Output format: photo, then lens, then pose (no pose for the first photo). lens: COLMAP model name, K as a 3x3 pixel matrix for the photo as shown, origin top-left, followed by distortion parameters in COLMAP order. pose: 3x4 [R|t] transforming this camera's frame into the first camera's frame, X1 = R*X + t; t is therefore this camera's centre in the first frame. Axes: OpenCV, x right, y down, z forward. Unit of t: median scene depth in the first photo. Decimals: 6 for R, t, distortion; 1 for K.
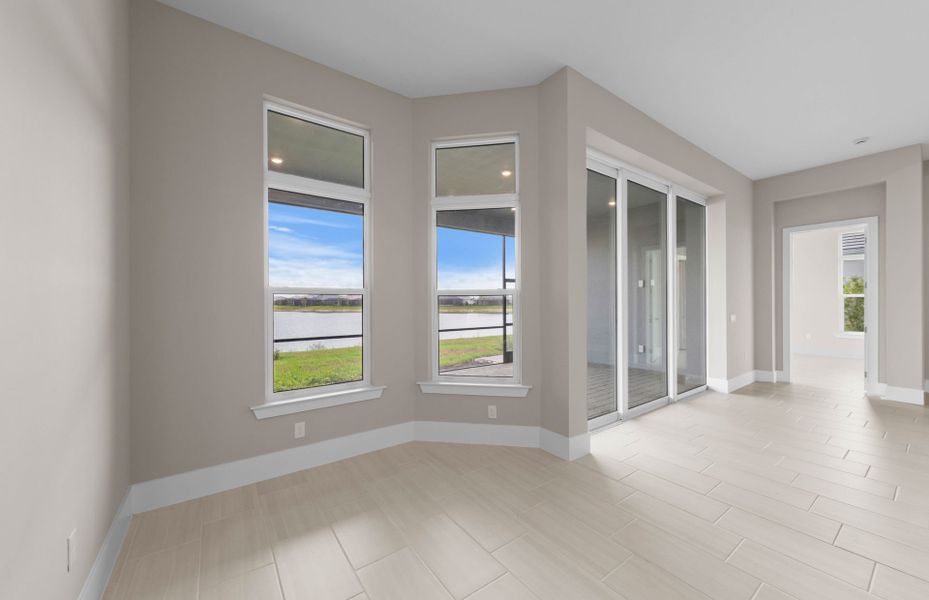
lens RADIAL K [[348.9, 0, 470.0], [0, 348.9, 303.9], [0, 0, 1]] dist [0.011379, -0.000441]
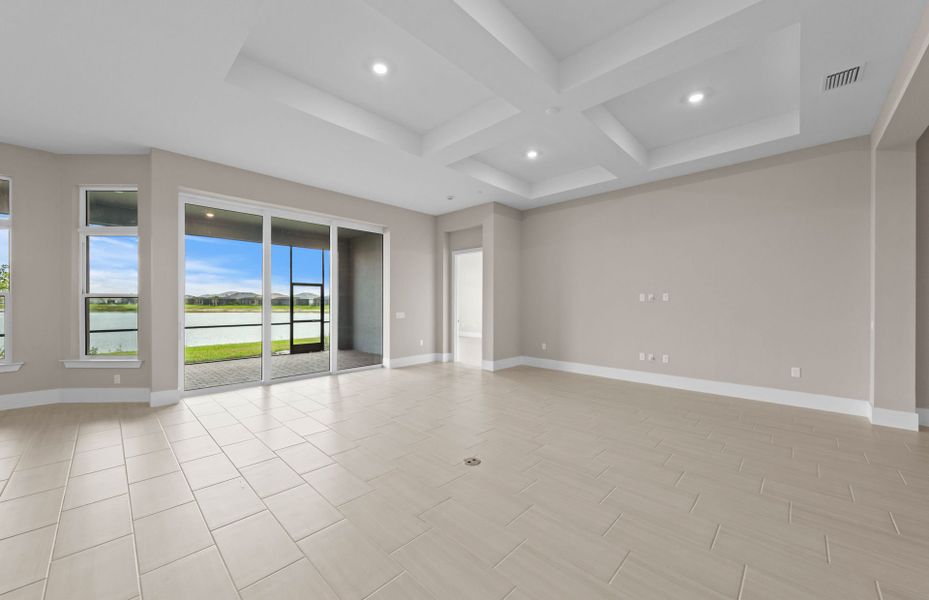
lens RADIAL K [[348.9, 0, 464.3], [0, 348.9, 300.8], [0, 0, 1]] dist [0.011379, -0.000441]
pose [[0.987824, 0.009681, 0.155273, 0.495122], [-0.007930, 0.999898, -0.011892, -0.001464], [-0.155372, 0.010516, 0.987800, -0.256890]]
